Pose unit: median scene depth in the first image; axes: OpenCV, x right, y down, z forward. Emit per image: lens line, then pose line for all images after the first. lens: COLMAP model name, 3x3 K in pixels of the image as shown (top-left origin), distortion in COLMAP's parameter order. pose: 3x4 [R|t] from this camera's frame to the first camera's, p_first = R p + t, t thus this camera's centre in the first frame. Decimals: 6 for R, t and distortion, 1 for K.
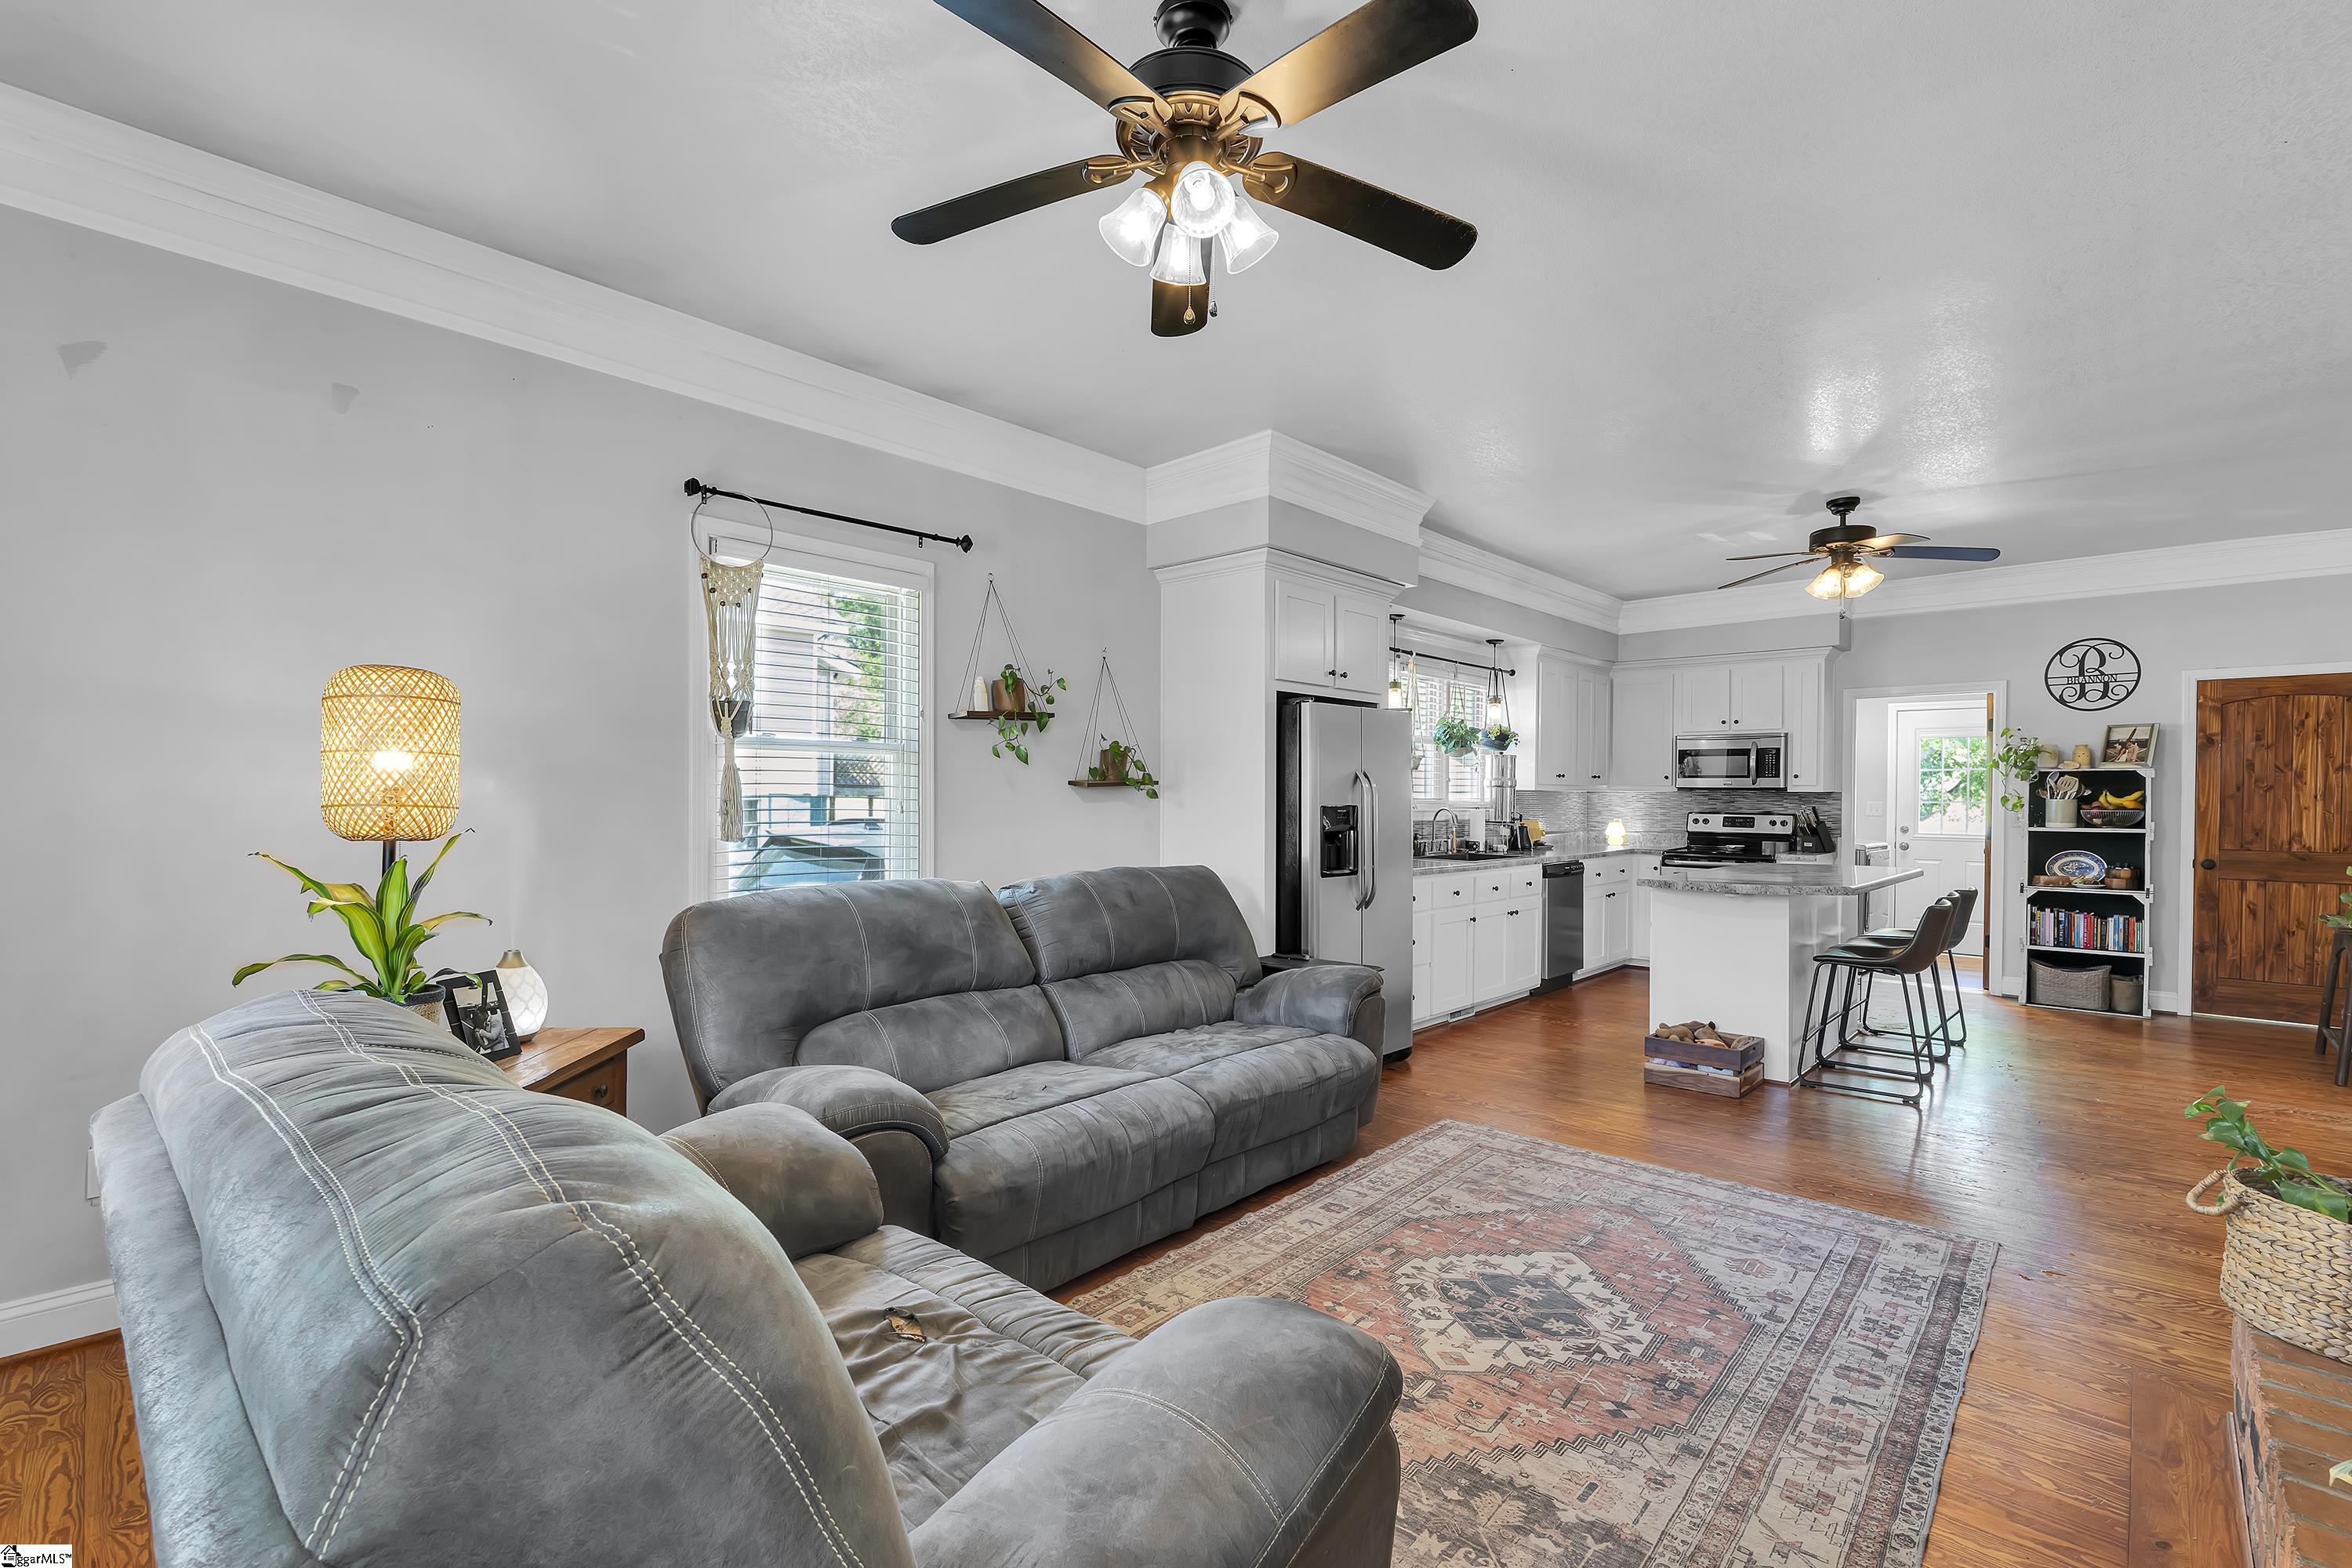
lens RADIAL K [[1046.1, 0, 1172.4], [0, 1046.1, 804.1], [0, 0, 1]] dist [-0.001274, -0.000453]
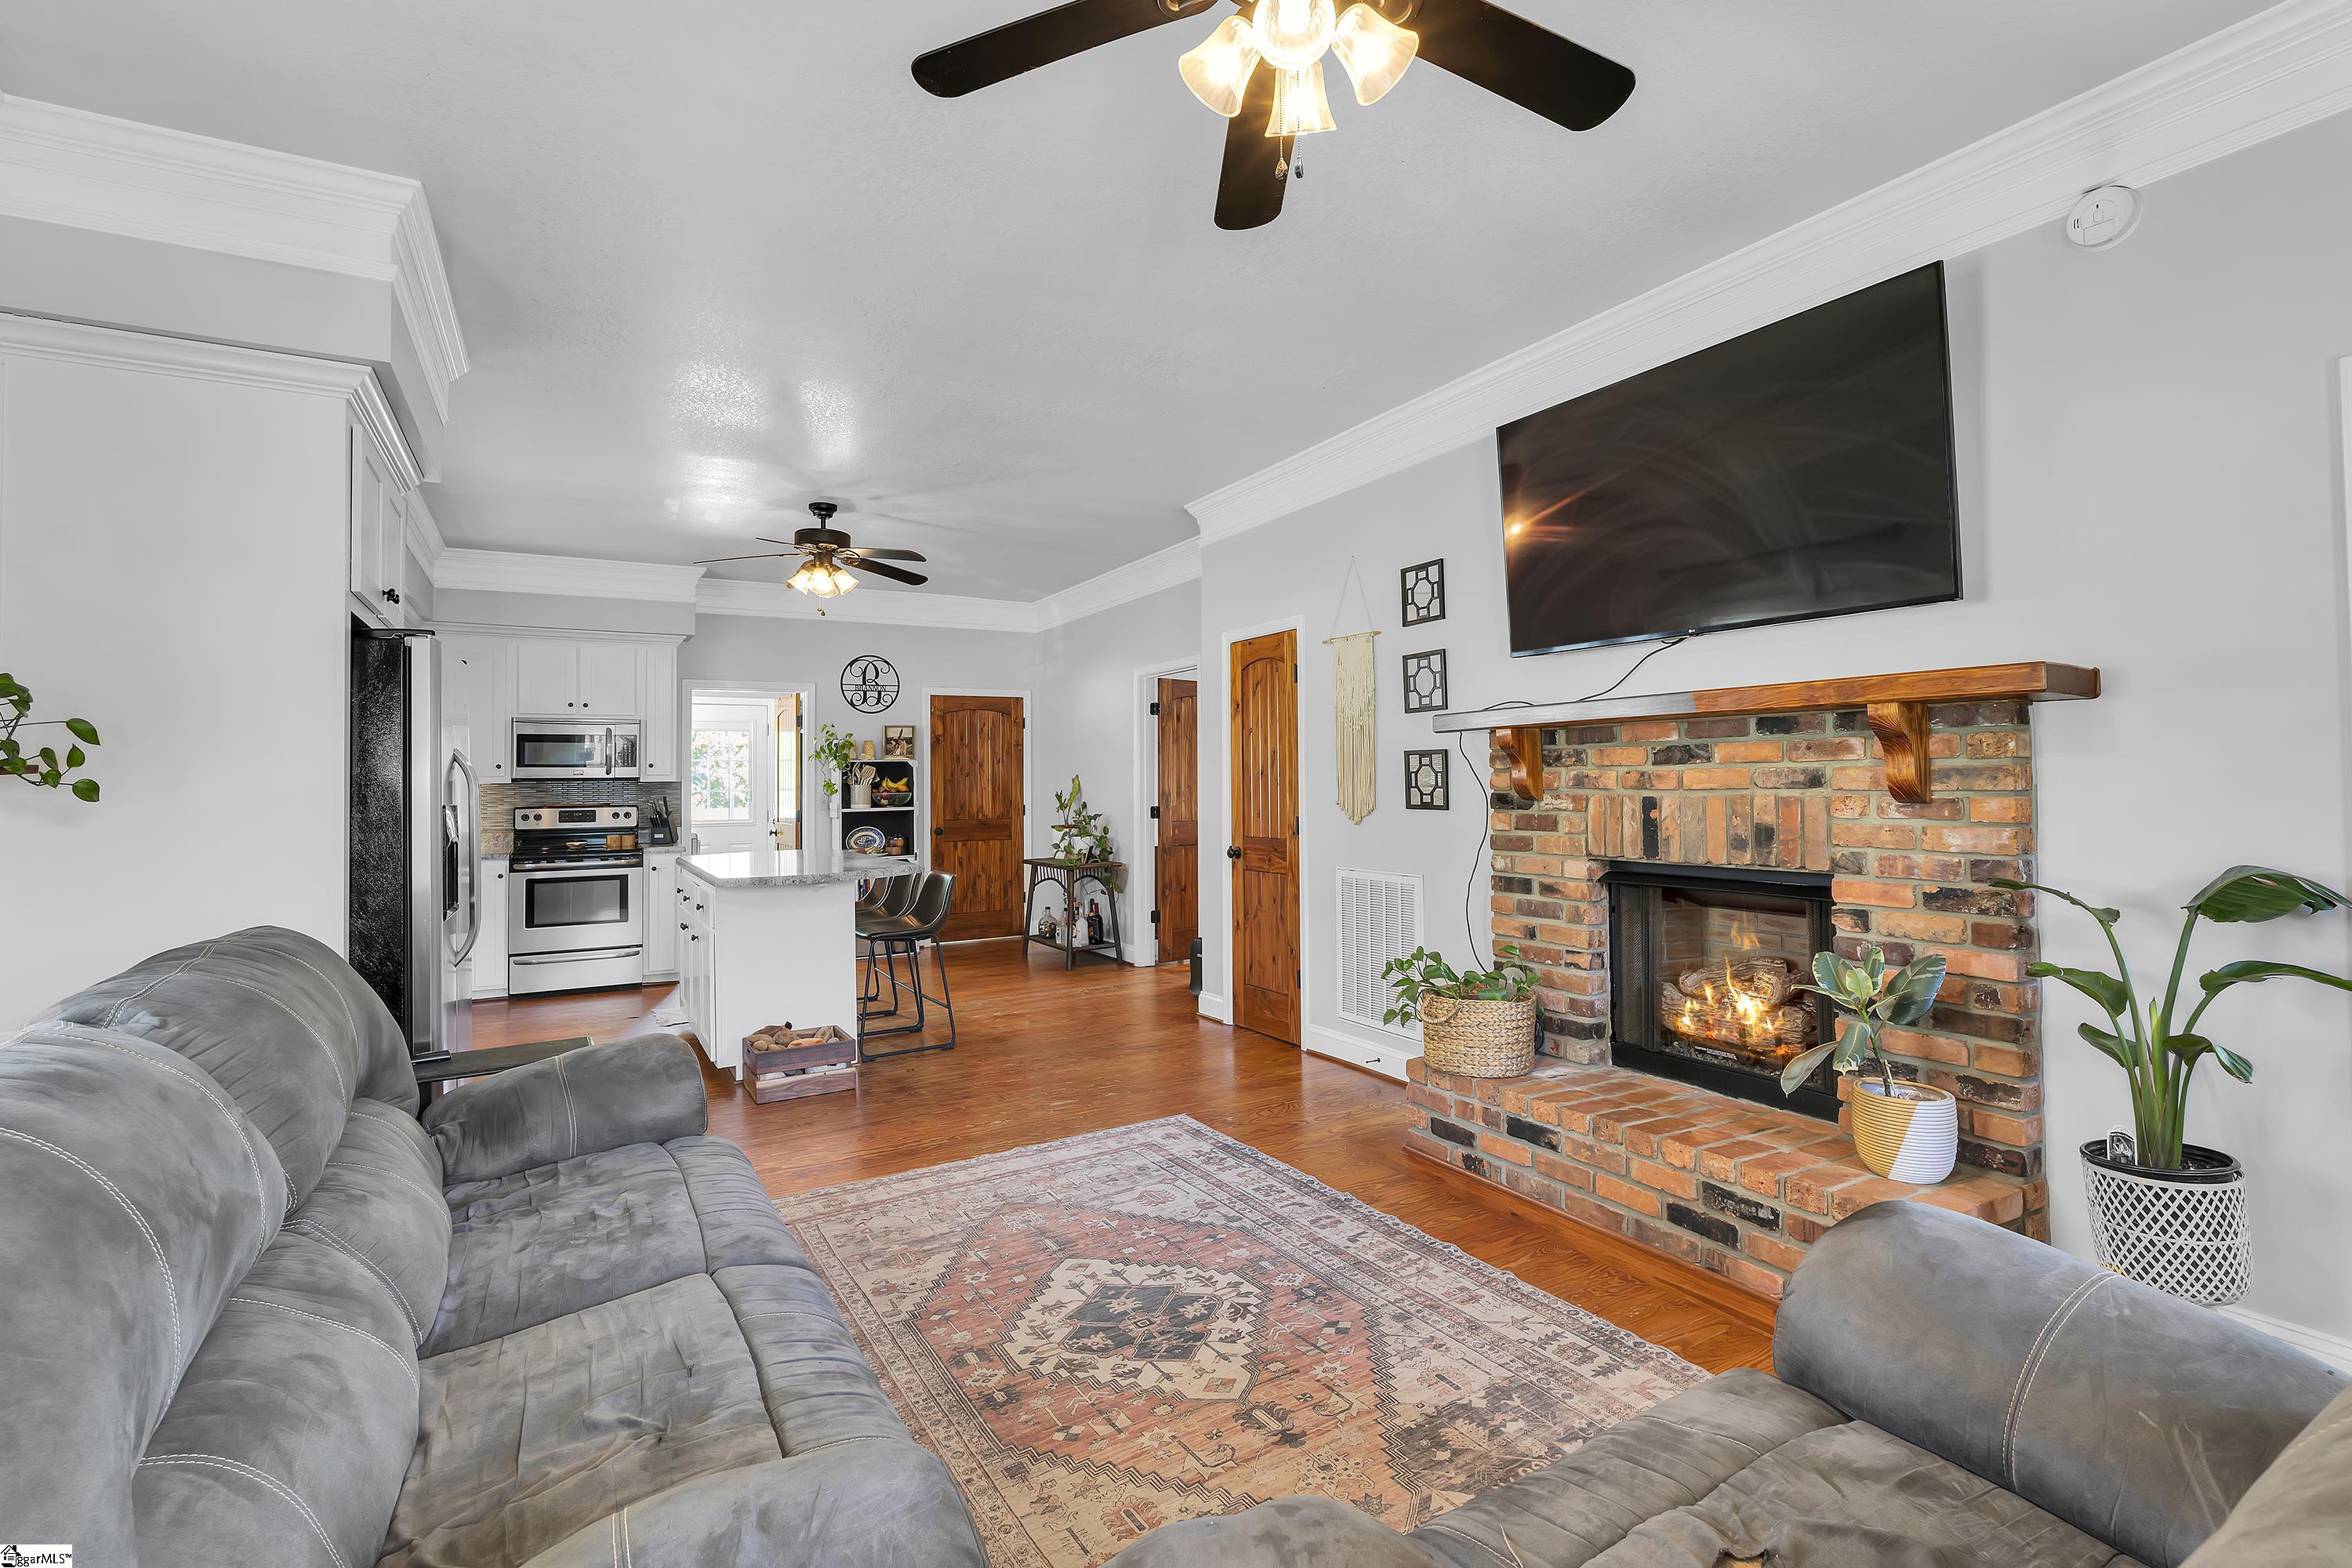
lens RADIAL K [[1081.8, 0, 1198.8], [0, 1081.8, 753.6], [0, 0, 1]] dist [-0.002028, -0.000103]
pose [[0.278369, 0.014352, 0.960367, -0.255809], [0.024941, 0.999443, -0.022165, -0.003508], [-0.960150, 0.030122, 0.277856, 0.281999]]
